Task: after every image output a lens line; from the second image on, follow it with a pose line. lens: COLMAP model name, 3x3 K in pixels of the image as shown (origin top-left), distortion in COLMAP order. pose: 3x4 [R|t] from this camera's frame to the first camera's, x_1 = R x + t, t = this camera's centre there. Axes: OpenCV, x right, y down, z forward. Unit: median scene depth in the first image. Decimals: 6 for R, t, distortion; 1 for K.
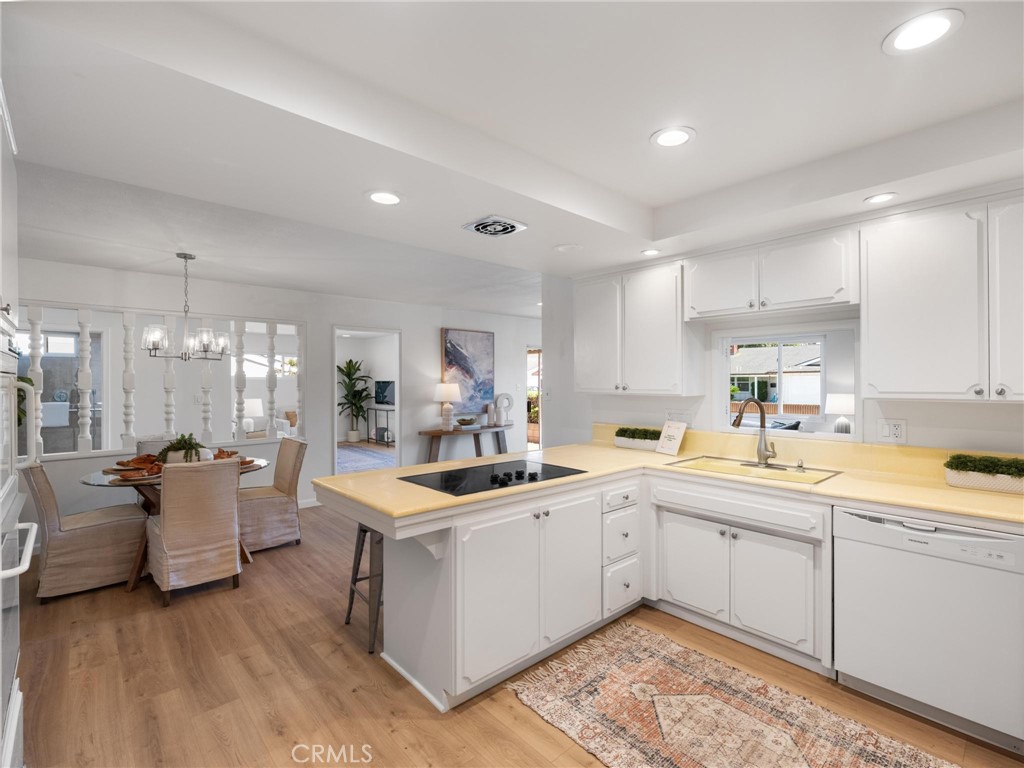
lens RADIAL K [[467.0, 0, 513.5], [0, 467.0, 390.2], [0, 0, 1]] dist [-0.005720, 0.002533]
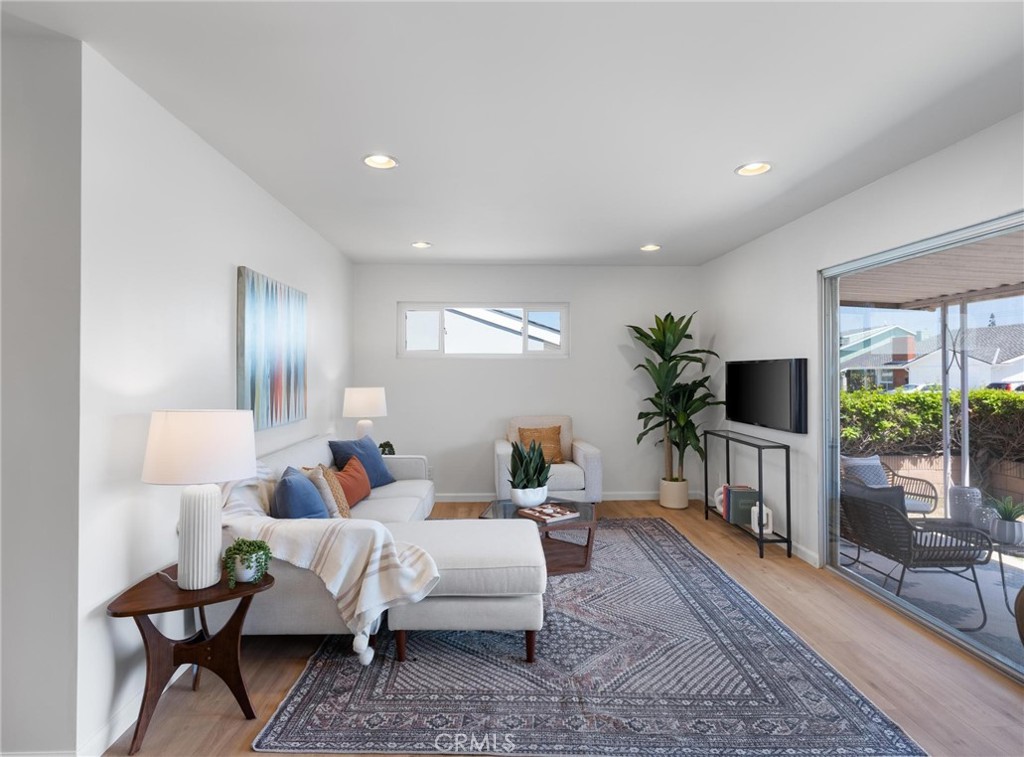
lens RADIAL K [[516.5, 0, 512.0], [0, 516.5, 372.3], [0, 0, 1]] dist [-0.001431, -0.000094]
pose [[0.769310, 0.003592, -0.638866, -0.157291], [-0.016203, 0.999772, -0.013890, -0.001721], [0.638671, 0.021037, 0.769193, 0.549632]]
